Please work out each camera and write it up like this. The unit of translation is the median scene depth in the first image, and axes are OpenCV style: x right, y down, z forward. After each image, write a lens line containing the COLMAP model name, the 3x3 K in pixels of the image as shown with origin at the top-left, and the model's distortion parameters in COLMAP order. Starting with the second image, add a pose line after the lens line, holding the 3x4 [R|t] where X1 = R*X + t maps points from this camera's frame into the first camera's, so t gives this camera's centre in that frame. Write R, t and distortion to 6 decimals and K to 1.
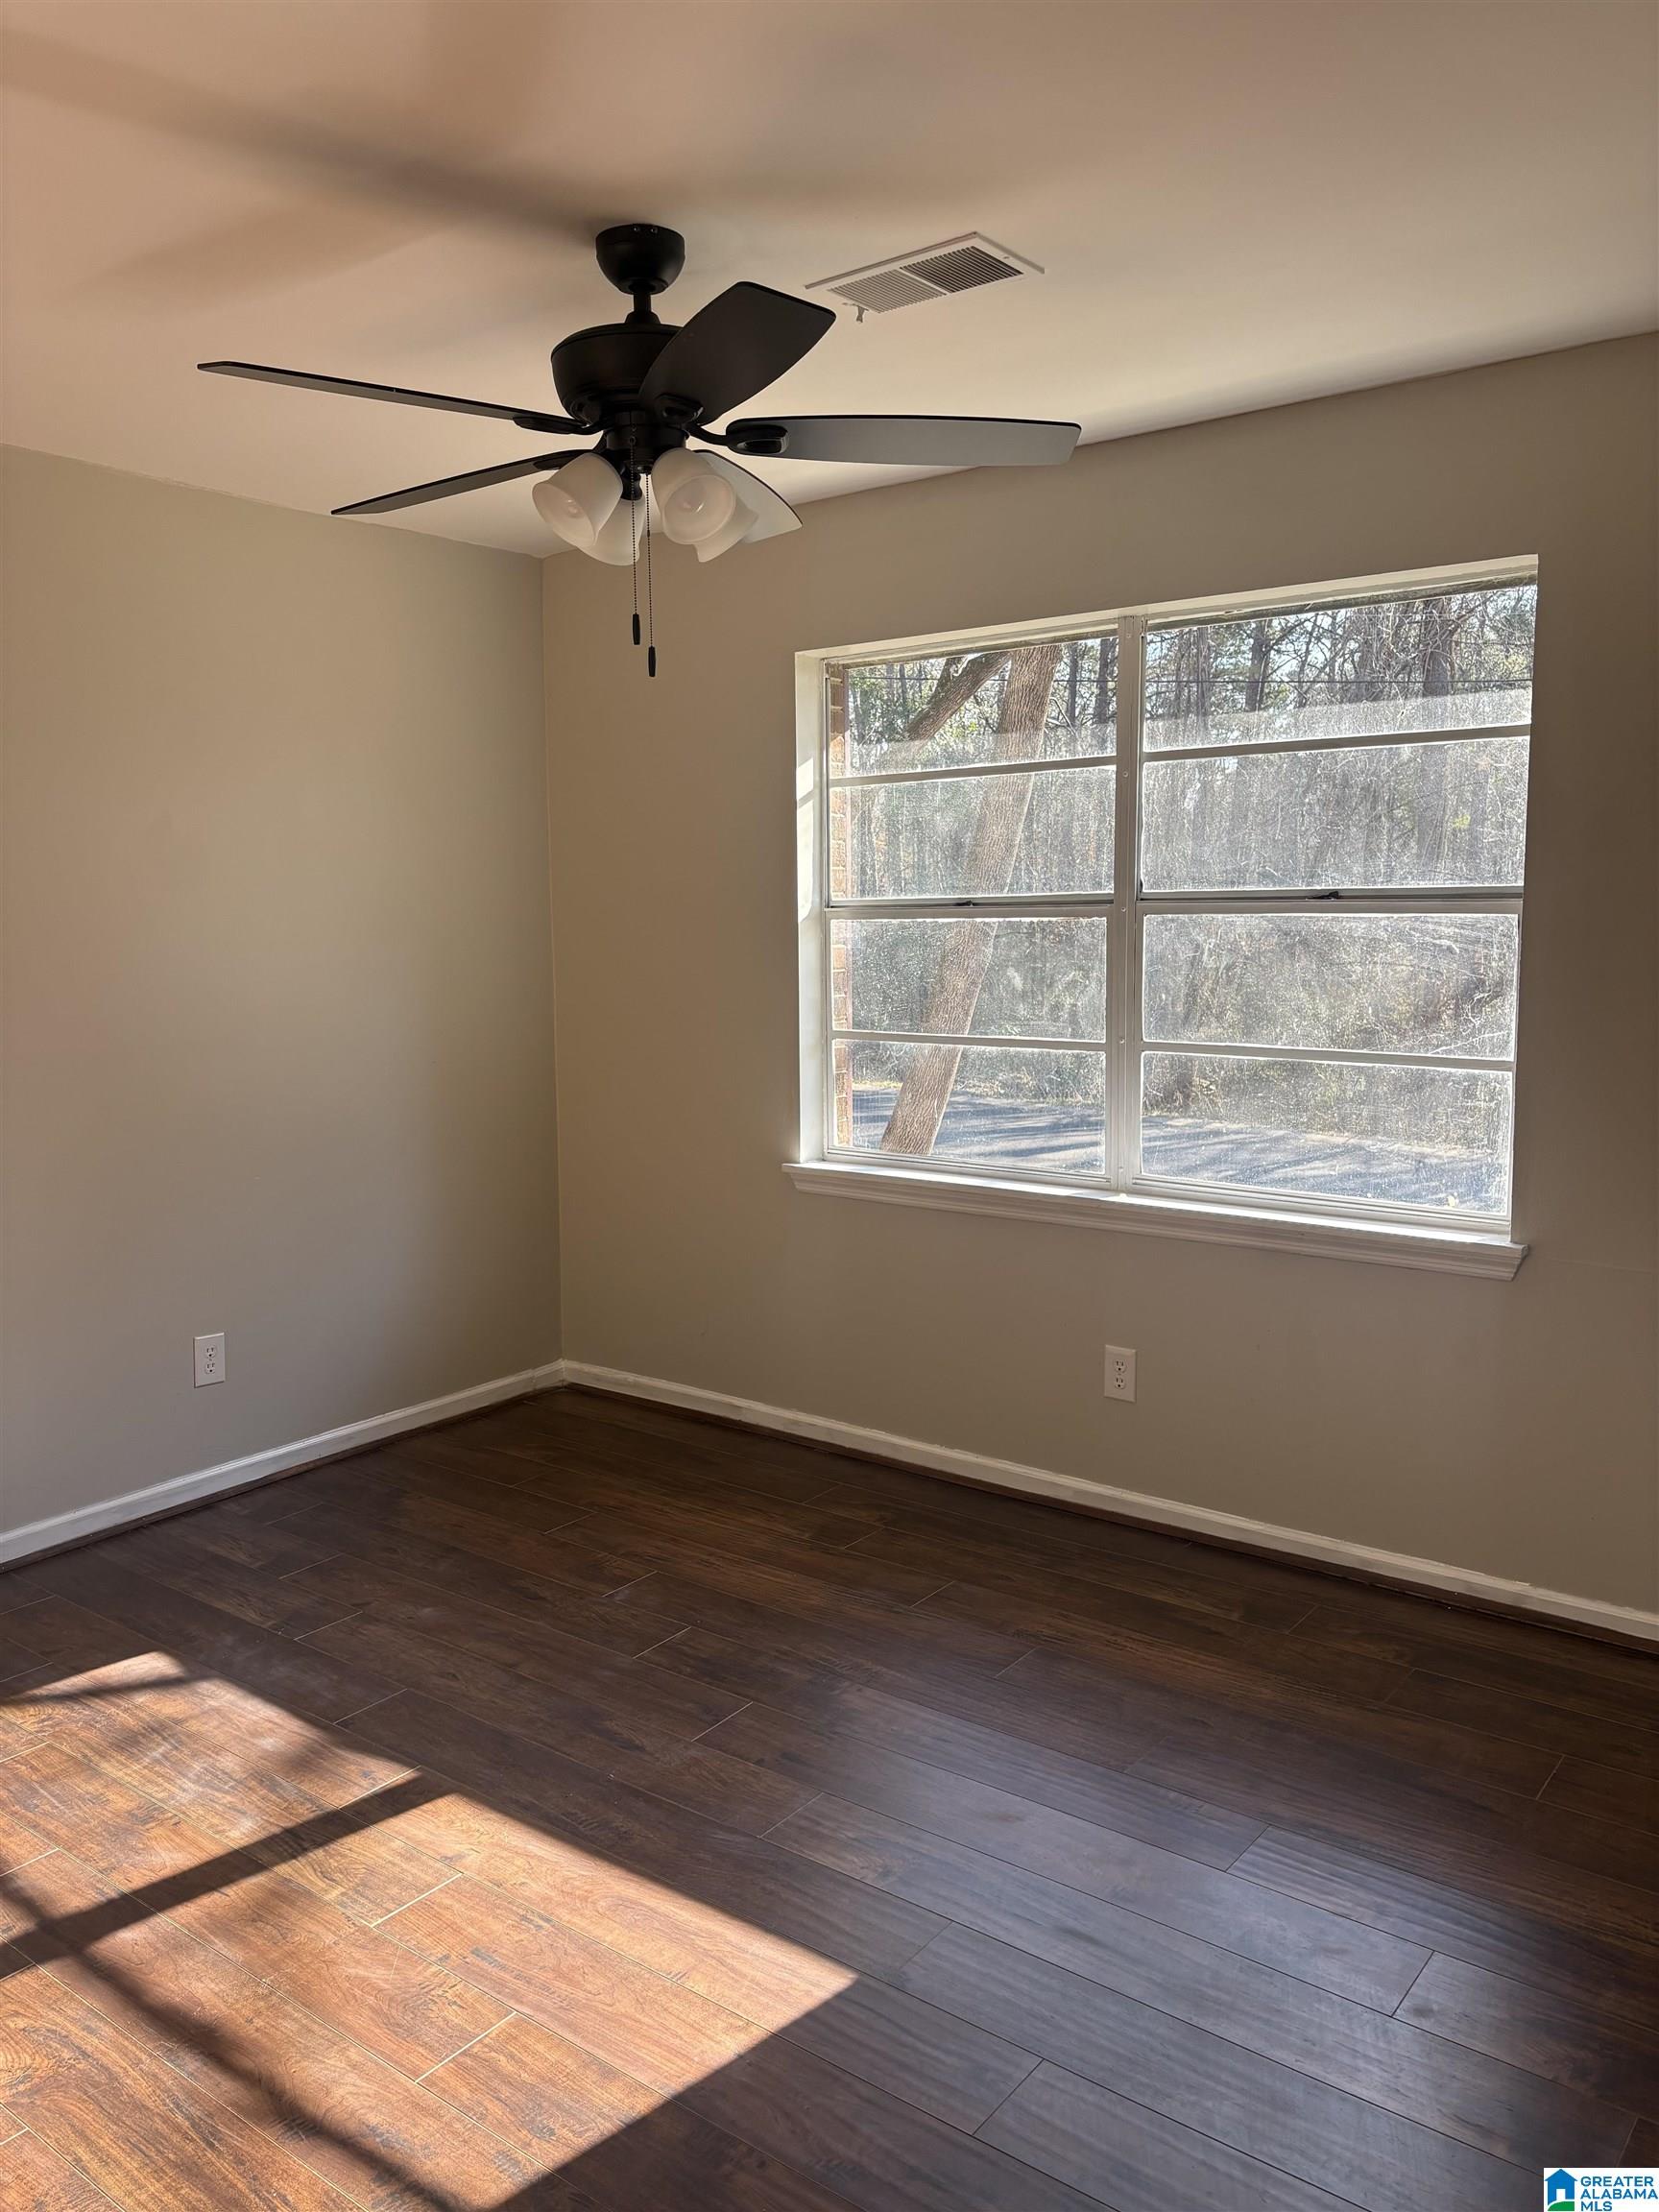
lens RADIAL K [[1691.2, 0, 830.2], [0, 1691.2, 1123.7], [0, 0, 1]] dist [0.114057, -0.118282]
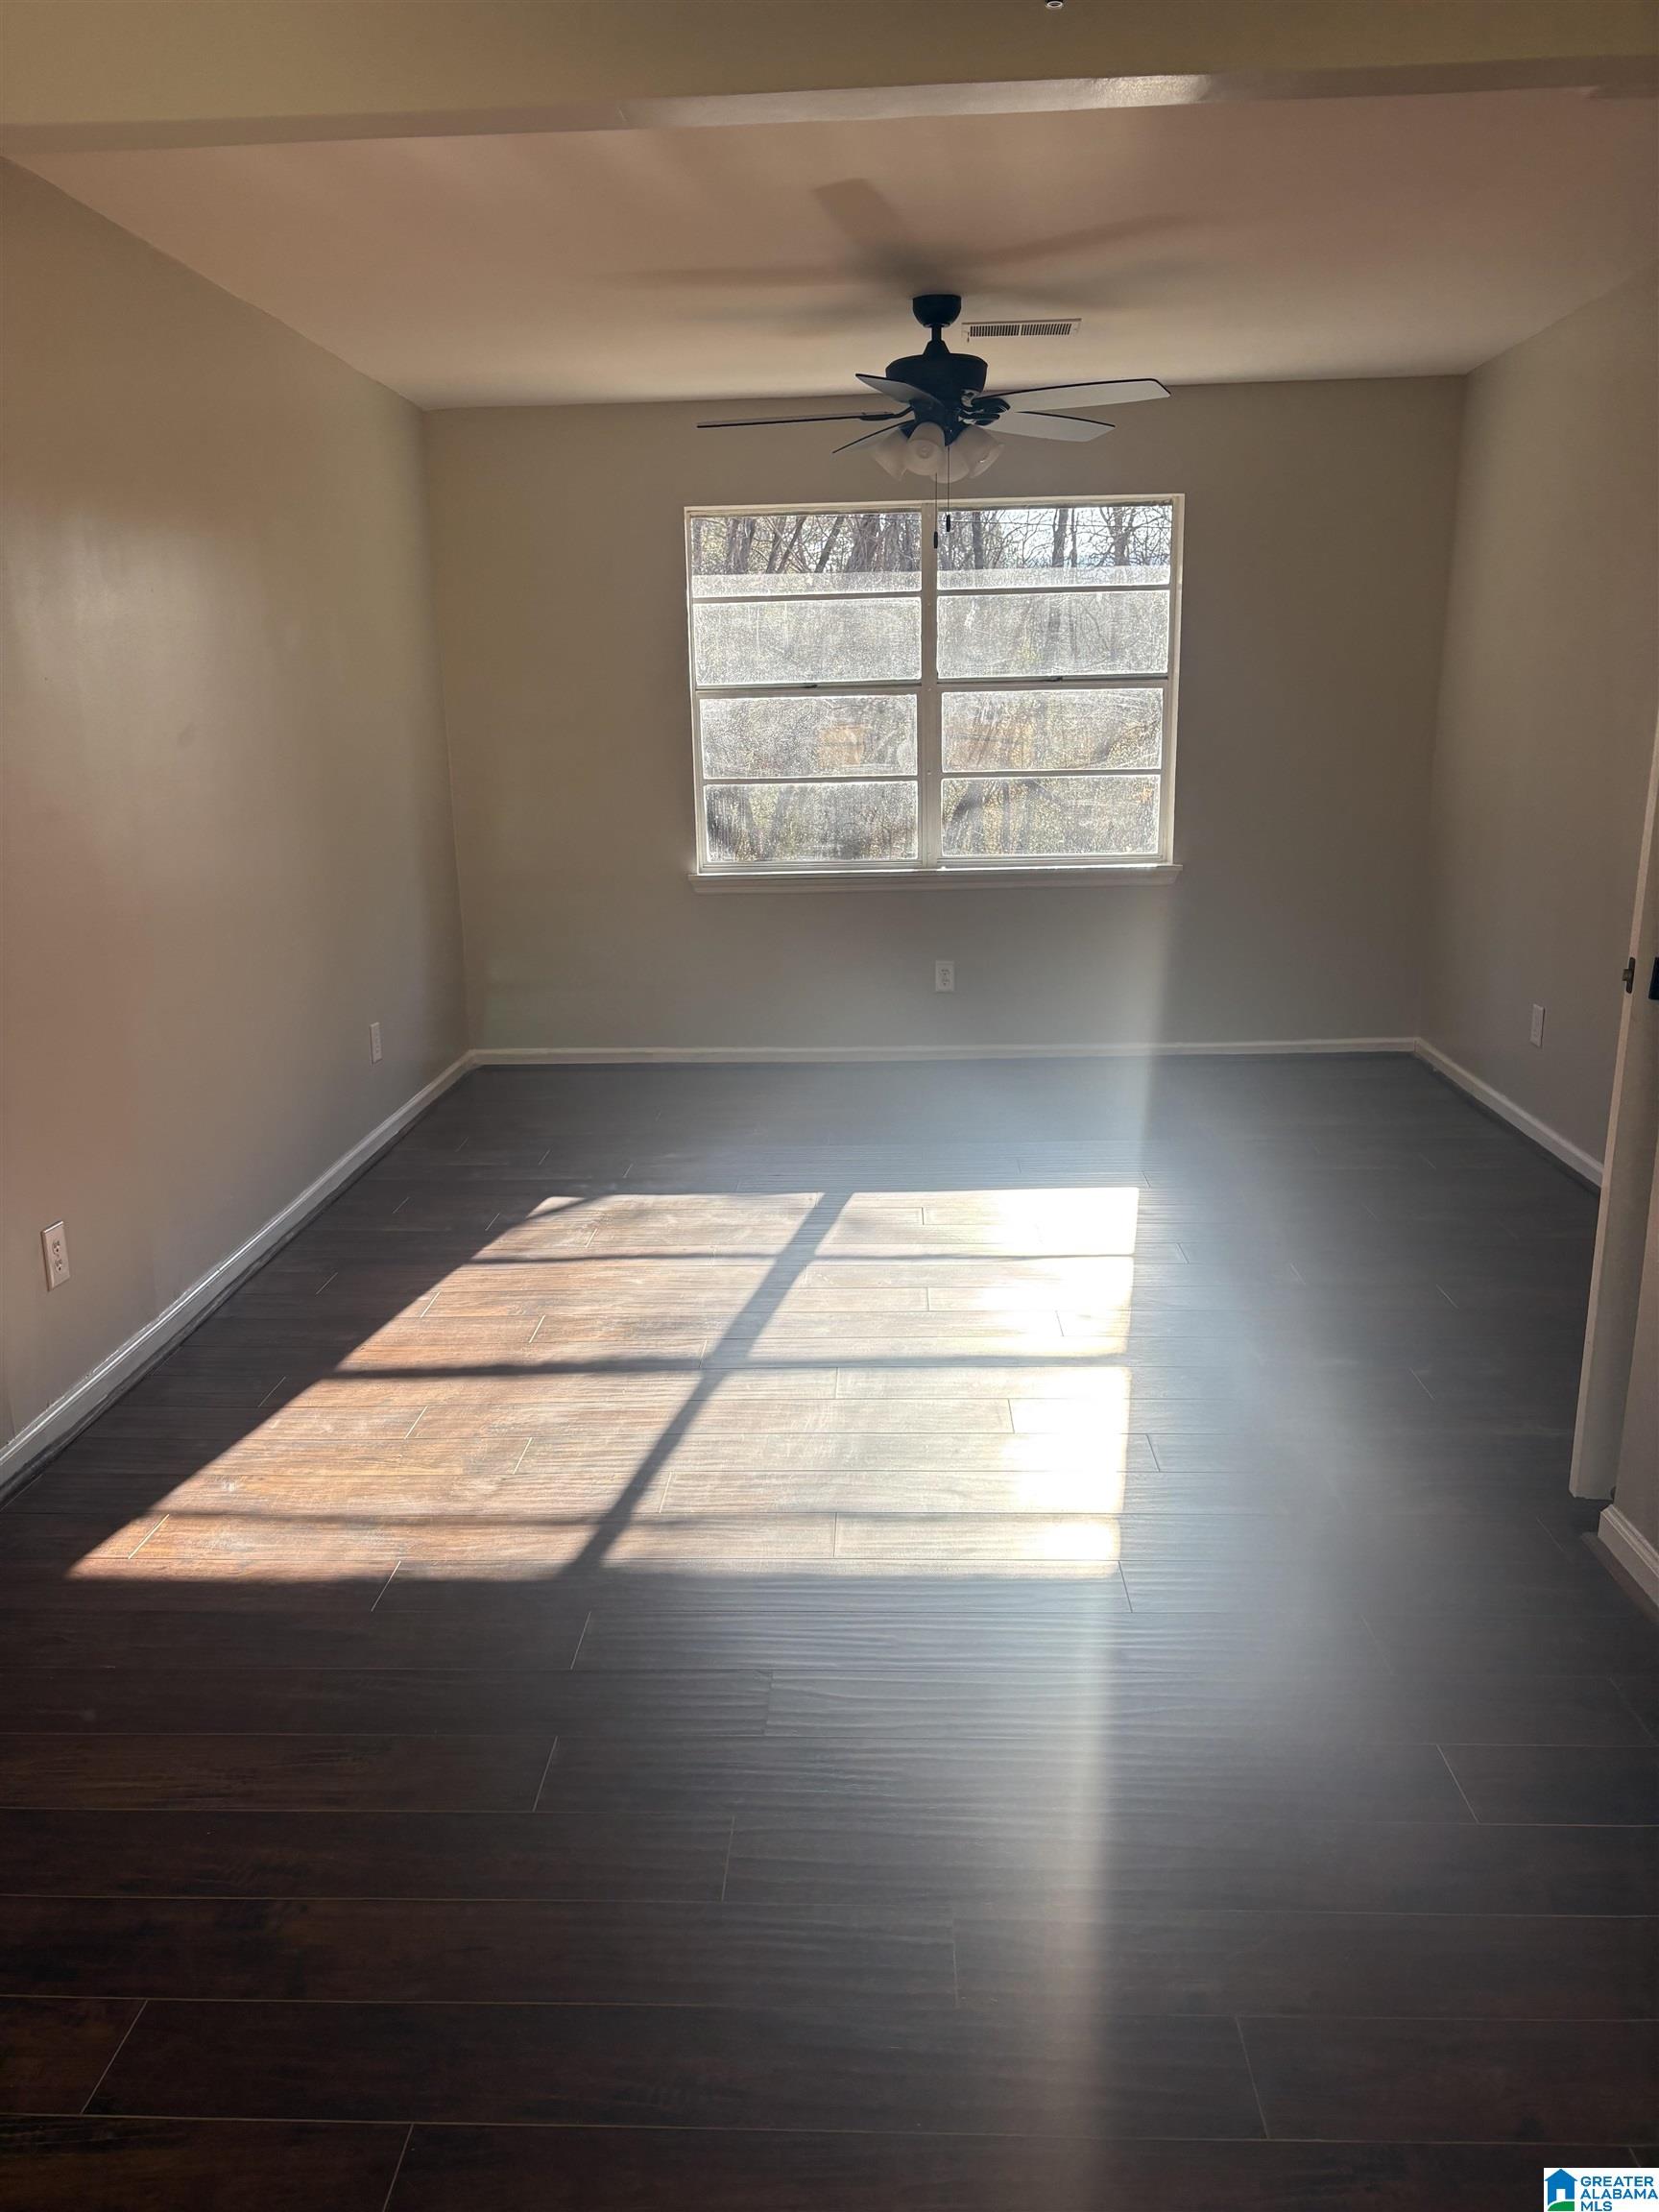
lens RADIAL K [[1691.2, 0, 830.2], [0, 1691.2, 1123.7], [0, 0, 1]] dist [0.114057, -0.118282]
pose [[0.814909, -0.148828, 0.560154, -0.977321], [0.087404, 0.986973, 0.135076, 0.061683], [-0.572960, -0.061115, 0.817301, -0.336709]]
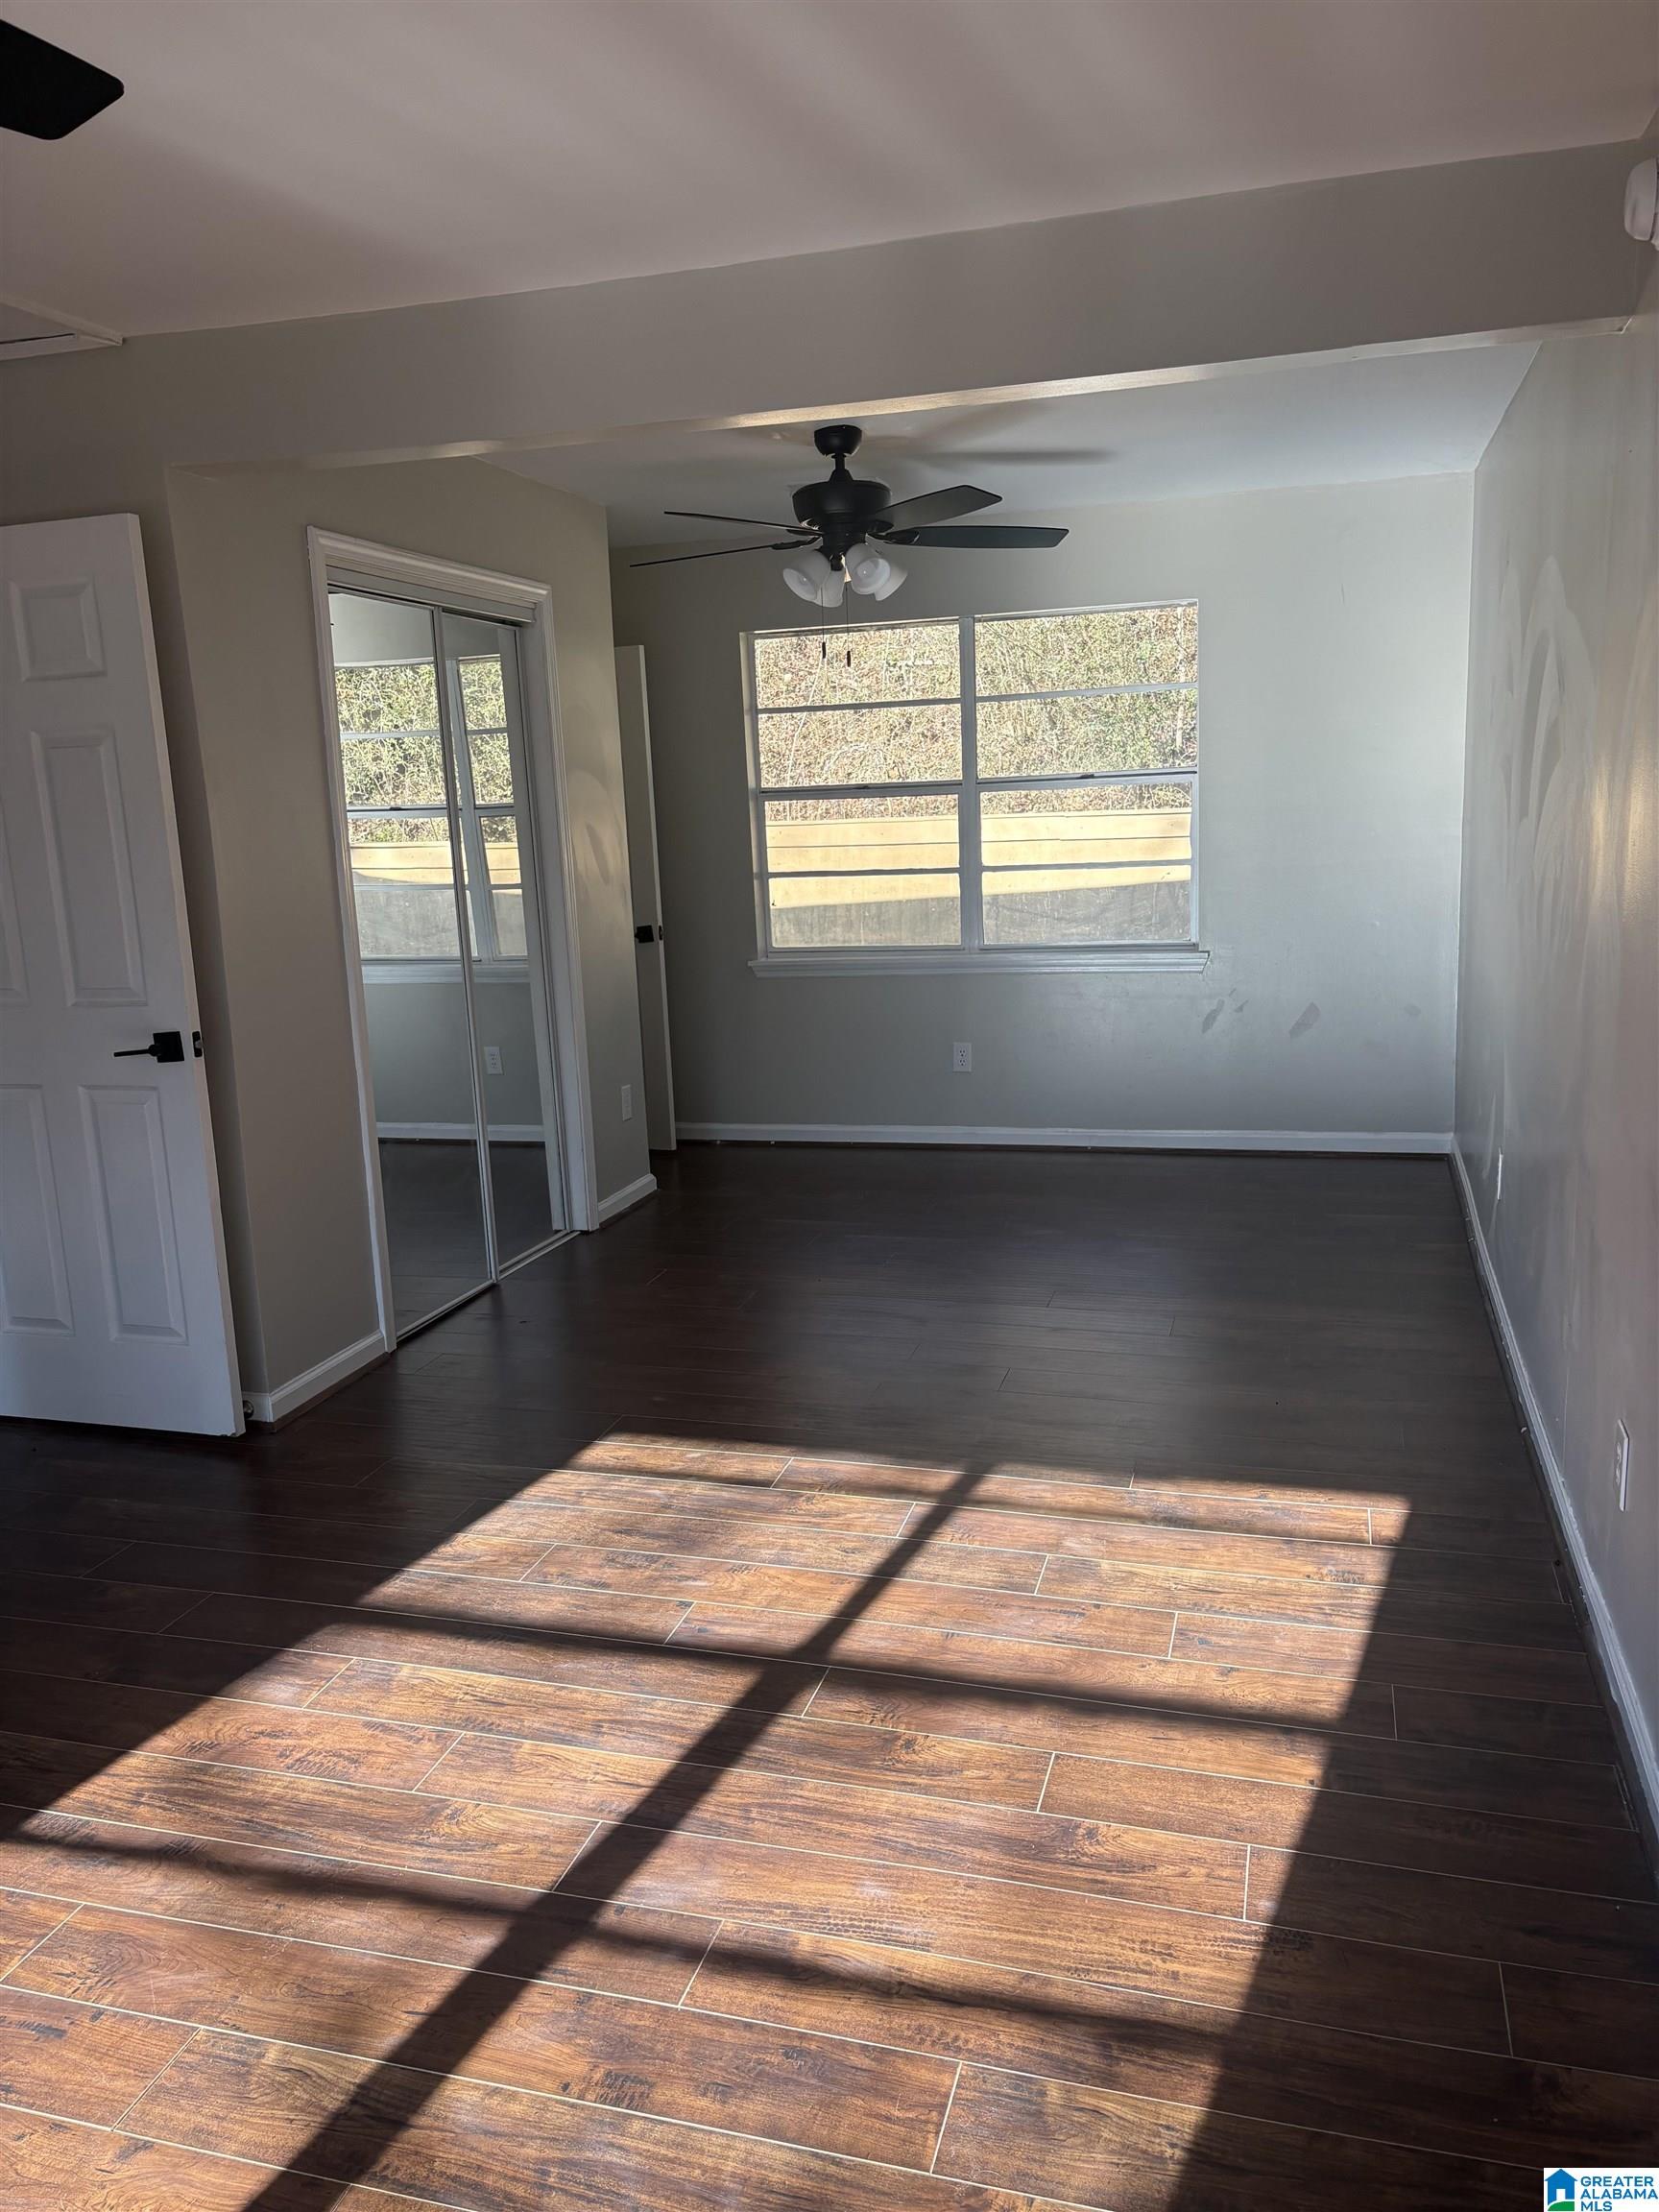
lens RADIAL K [[1691.2, 0, 830.2], [0, 1691.2, 1123.7], [0, 0, 1]] dist [0.114057, -0.118282]
pose [[-0.928228, 0.124569, -0.350535, -0.216033], [0.004680, 0.946106, 0.323822, -0.165436], [0.371982, 0.298940, -0.878786, 1.218383]]
